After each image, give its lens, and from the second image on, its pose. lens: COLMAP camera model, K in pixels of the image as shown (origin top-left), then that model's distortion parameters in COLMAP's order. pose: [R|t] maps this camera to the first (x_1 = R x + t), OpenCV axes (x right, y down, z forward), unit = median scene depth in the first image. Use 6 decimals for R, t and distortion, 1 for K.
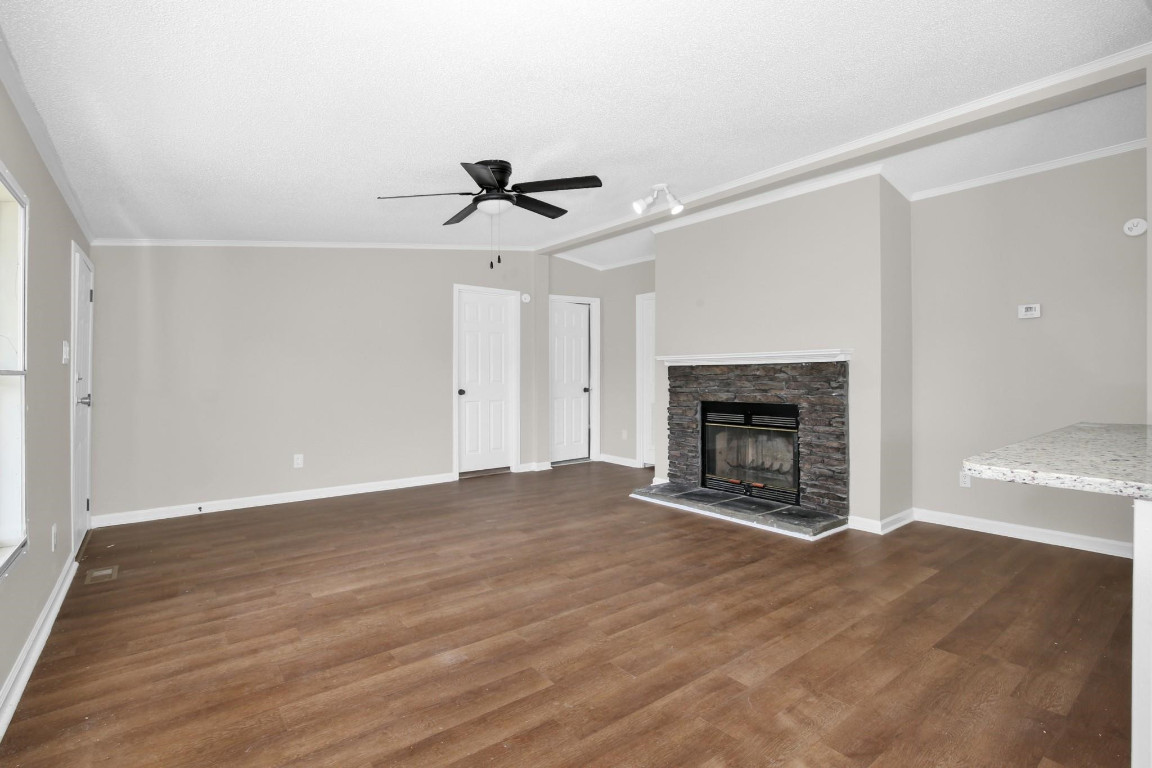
lens RADIAL K [[526.2, 0, 572.4], [0, 526.2, 384.2], [0, 0, 1]] dist [-0.028055, 0.000042]
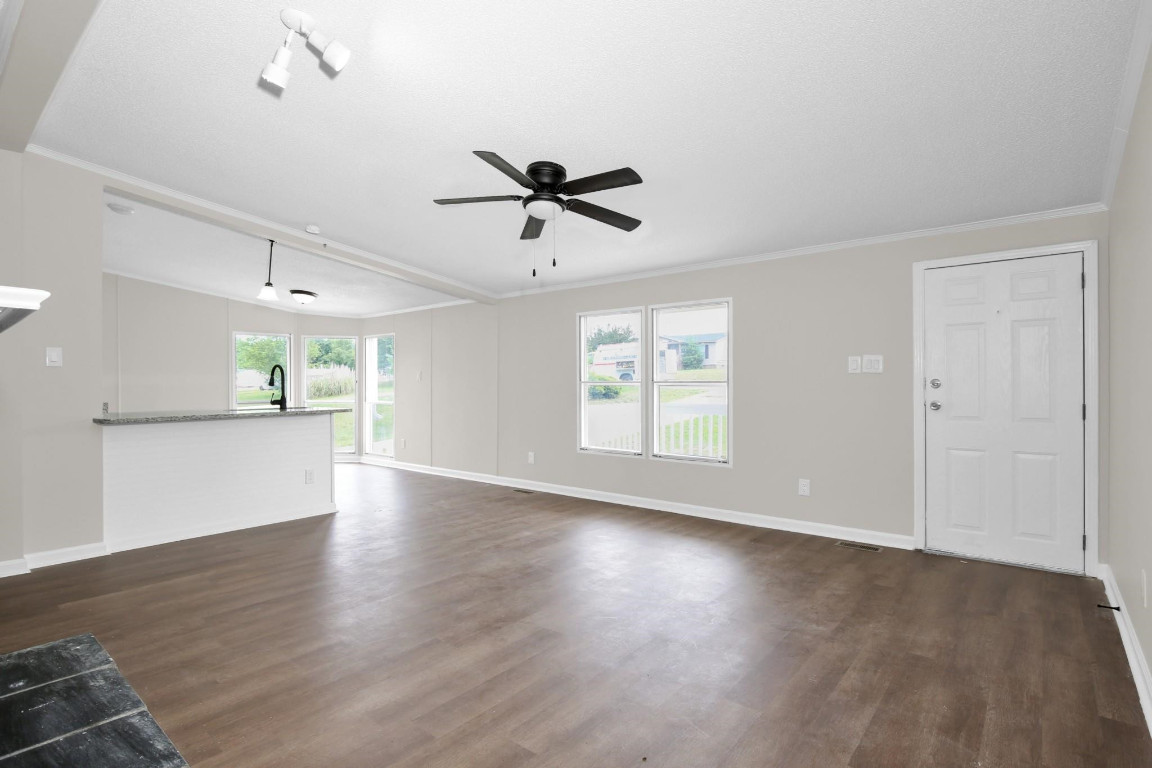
lens RADIAL K [[560.4, 0, 568.3], [0, 560.4, 381.6], [0, 0, 1]] dist [-0.021944, -0.001230]
pose [[-0.977458, 0.006557, -0.211027, 0.022995], [0.005227, 0.999963, 0.006859, -0.028847], [0.211064, 0.005601, -0.977456, 1.650752]]
